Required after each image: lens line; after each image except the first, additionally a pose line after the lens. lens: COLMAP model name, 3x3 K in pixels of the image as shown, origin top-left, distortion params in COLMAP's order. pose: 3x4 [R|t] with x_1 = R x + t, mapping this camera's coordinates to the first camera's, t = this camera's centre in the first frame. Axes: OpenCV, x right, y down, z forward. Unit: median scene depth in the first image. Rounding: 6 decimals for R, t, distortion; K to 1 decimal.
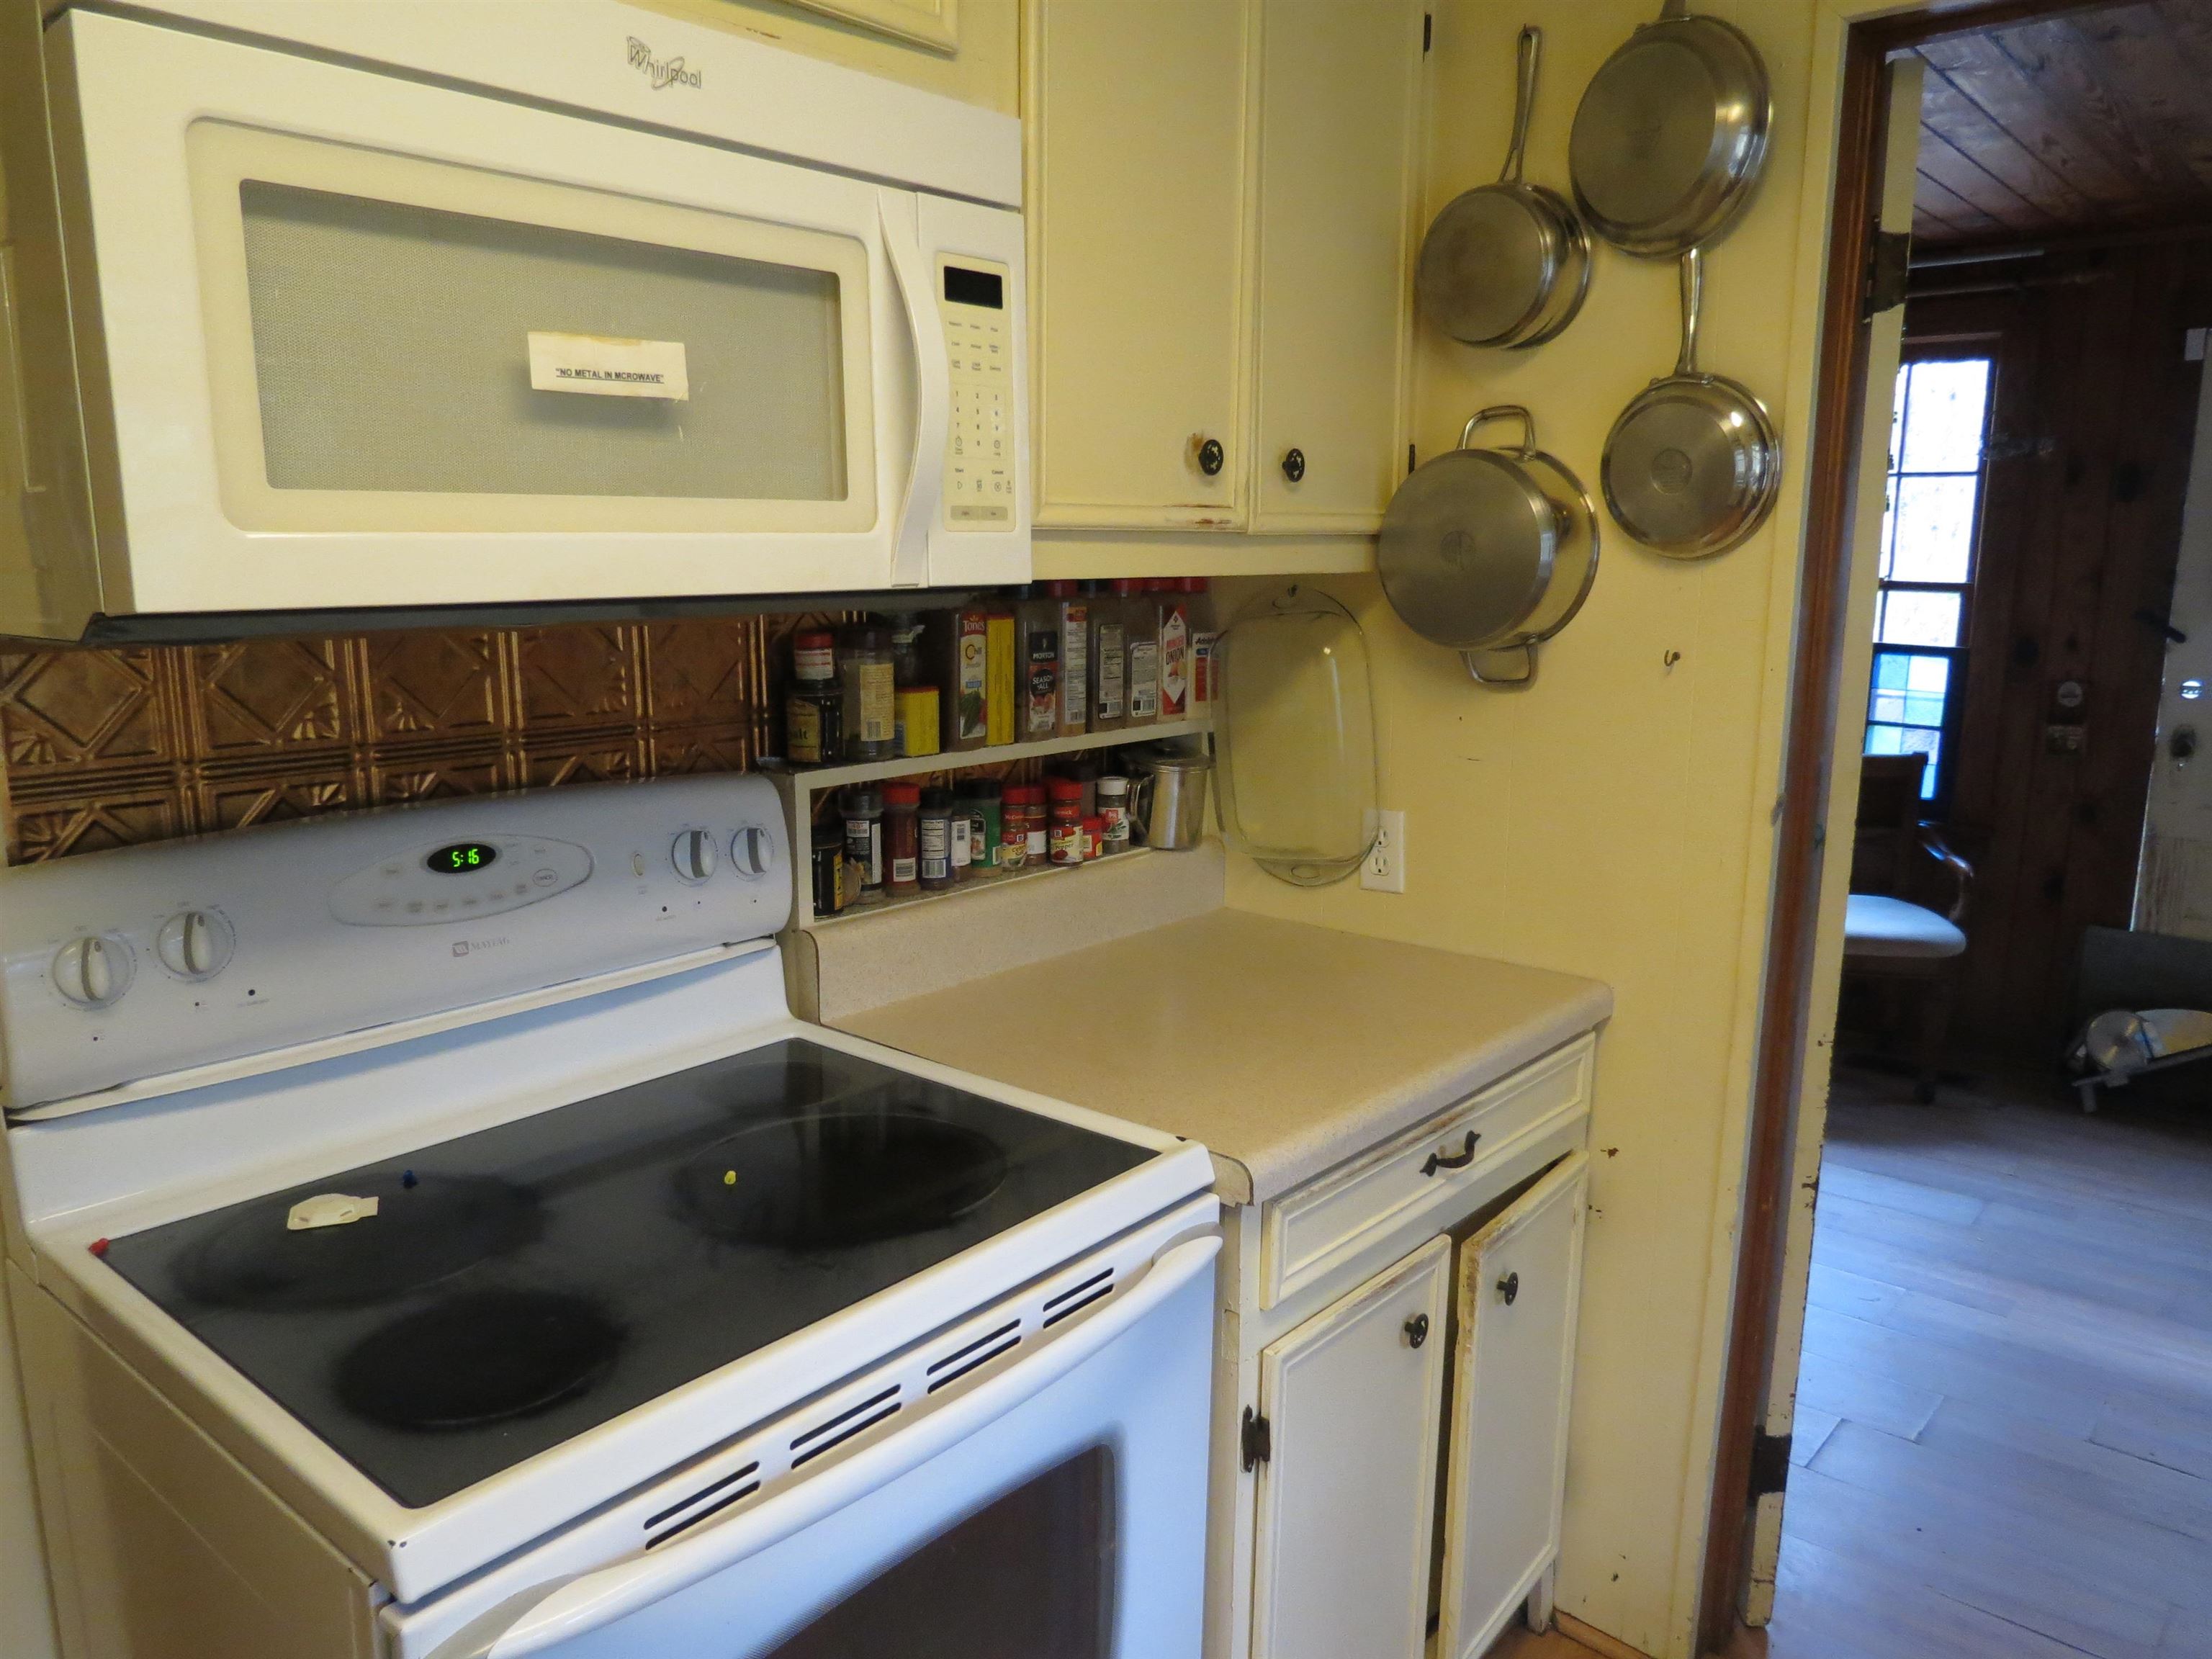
lens RADIAL K [[1574.8, 0, 1106.0], [0, 1574.8, 829.5], [0, 0, 1]] dist [-0.029536, 0.003428]
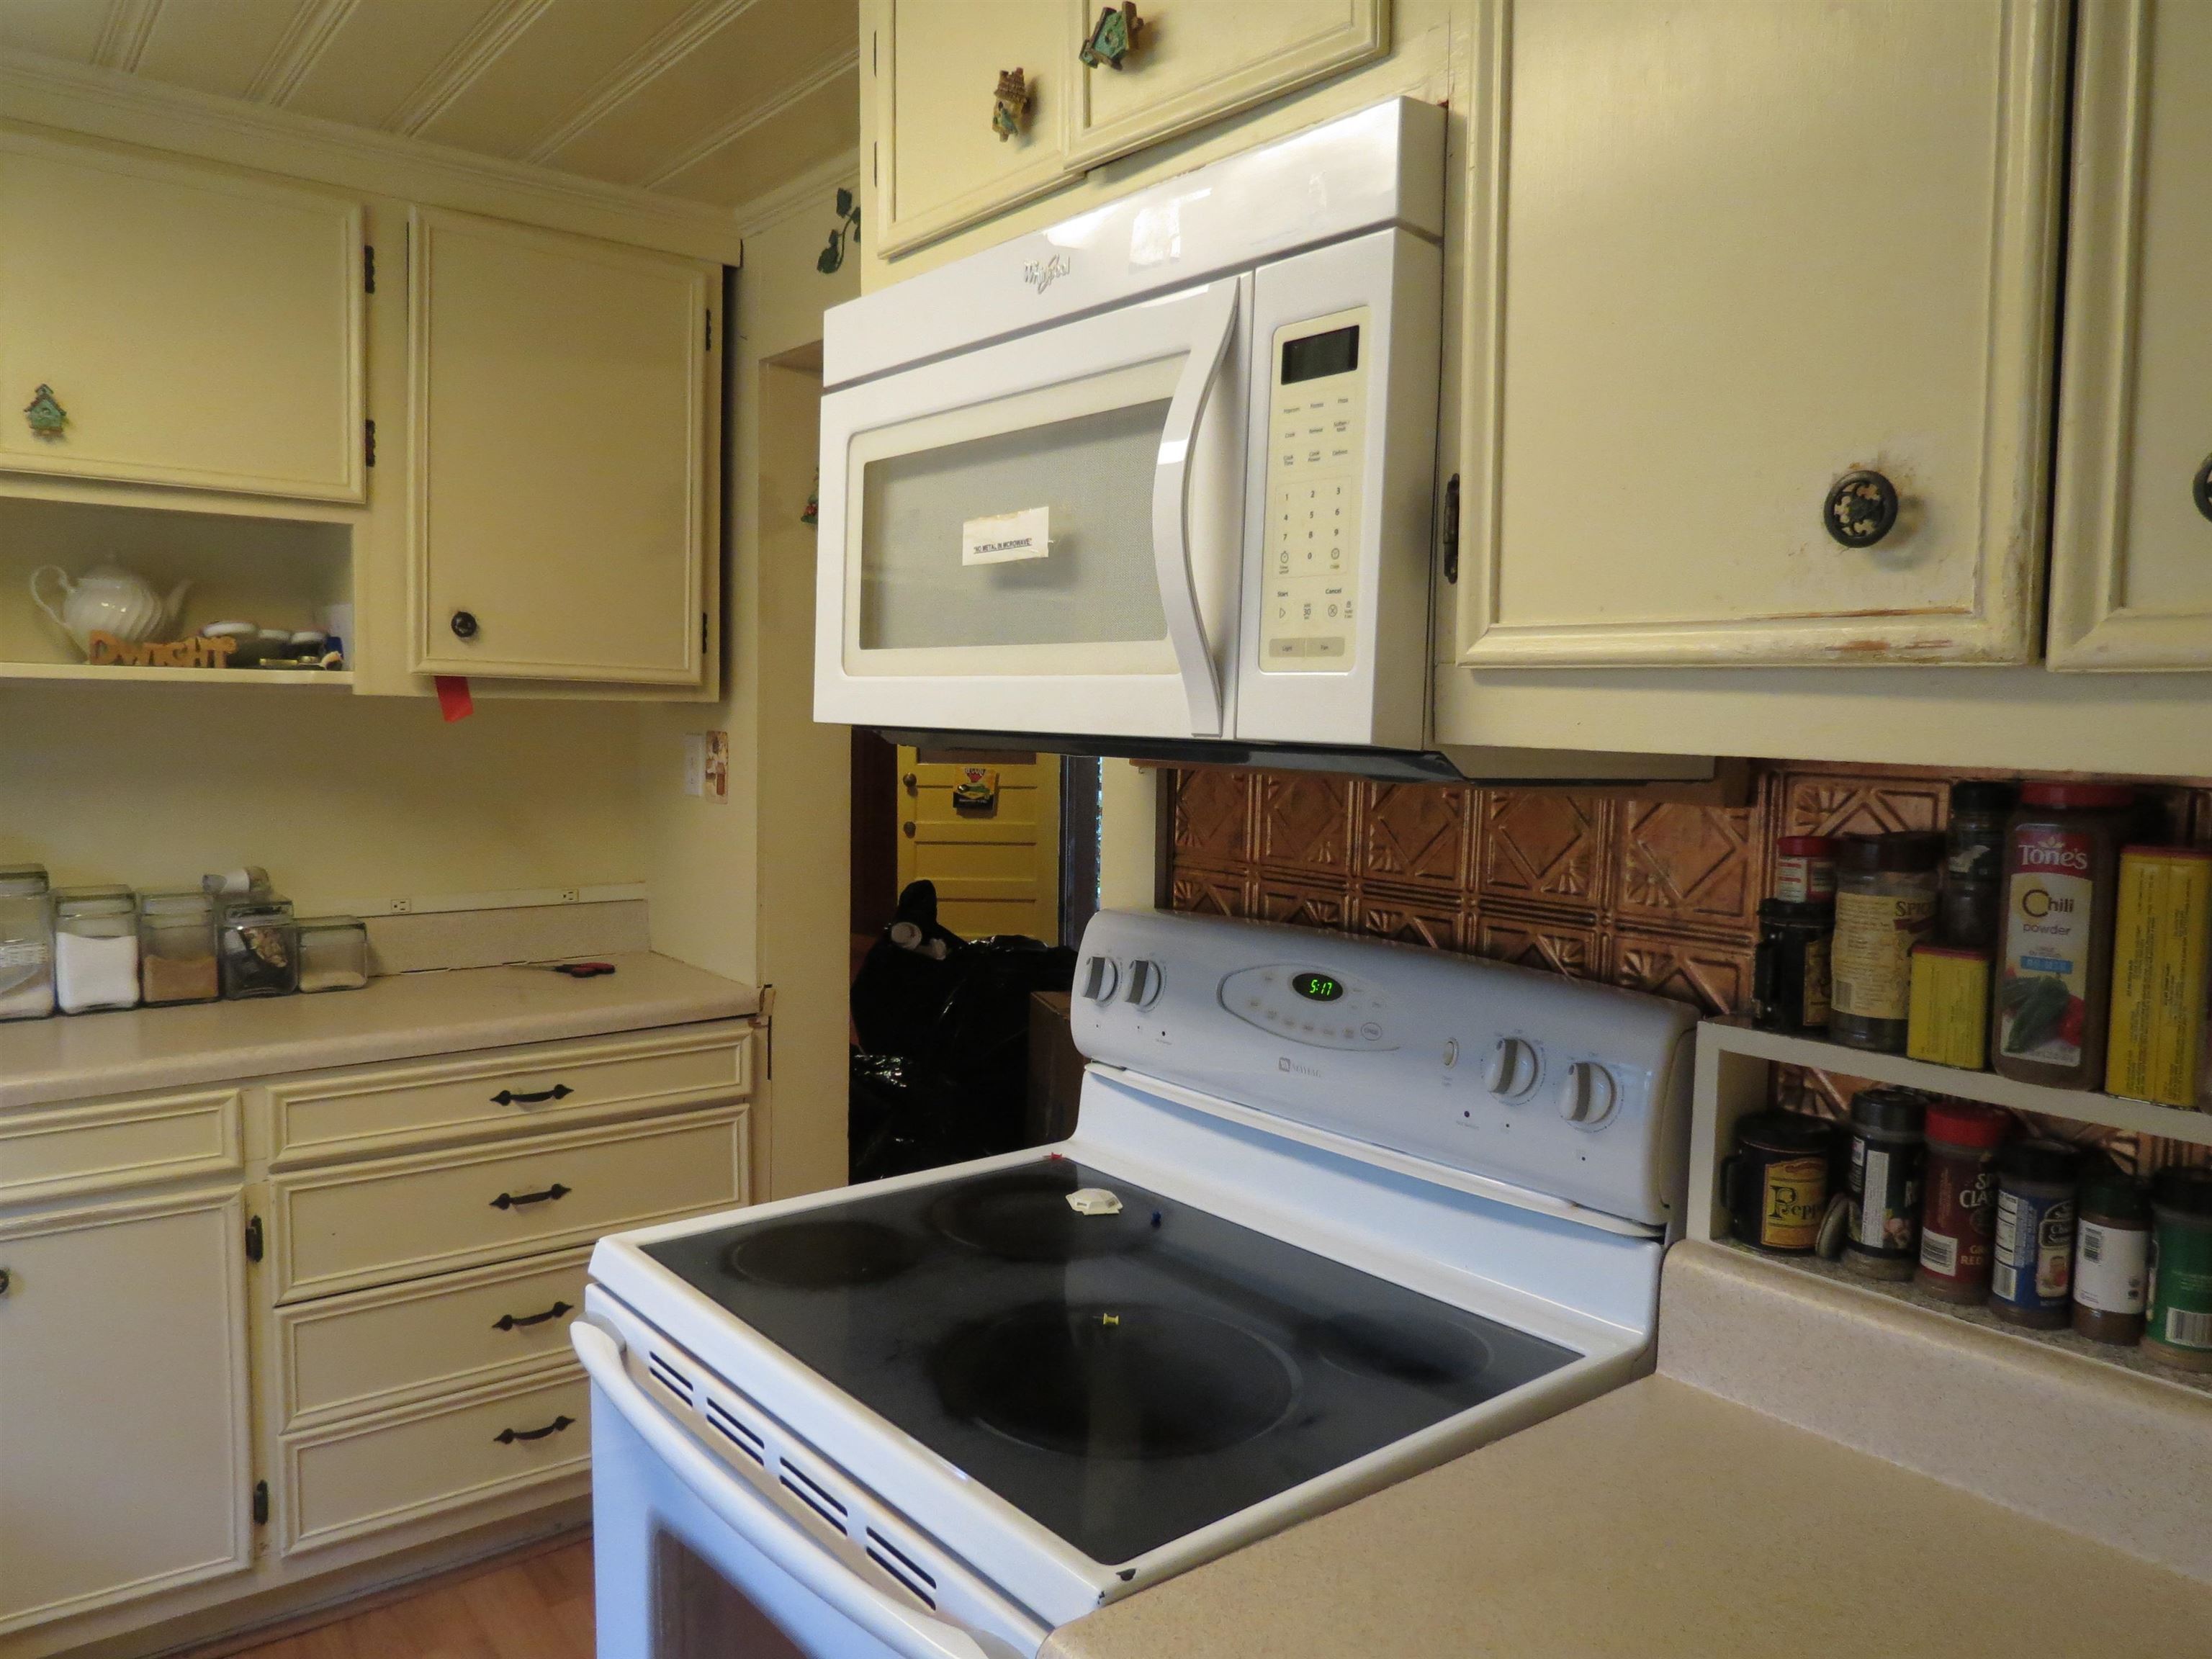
lens RADIAL K [[1574.8, 0, 1106.0], [0, 1574.8, 829.5], [0, 0, 1]] dist [-0.029536, 0.003428]
pose [[-0.190259, 0.067953, -0.979379, 0.647744], [-0.201130, 0.973743, 0.106635, -0.168529], [0.960910, 0.217271, -0.171596, 1.003722]]
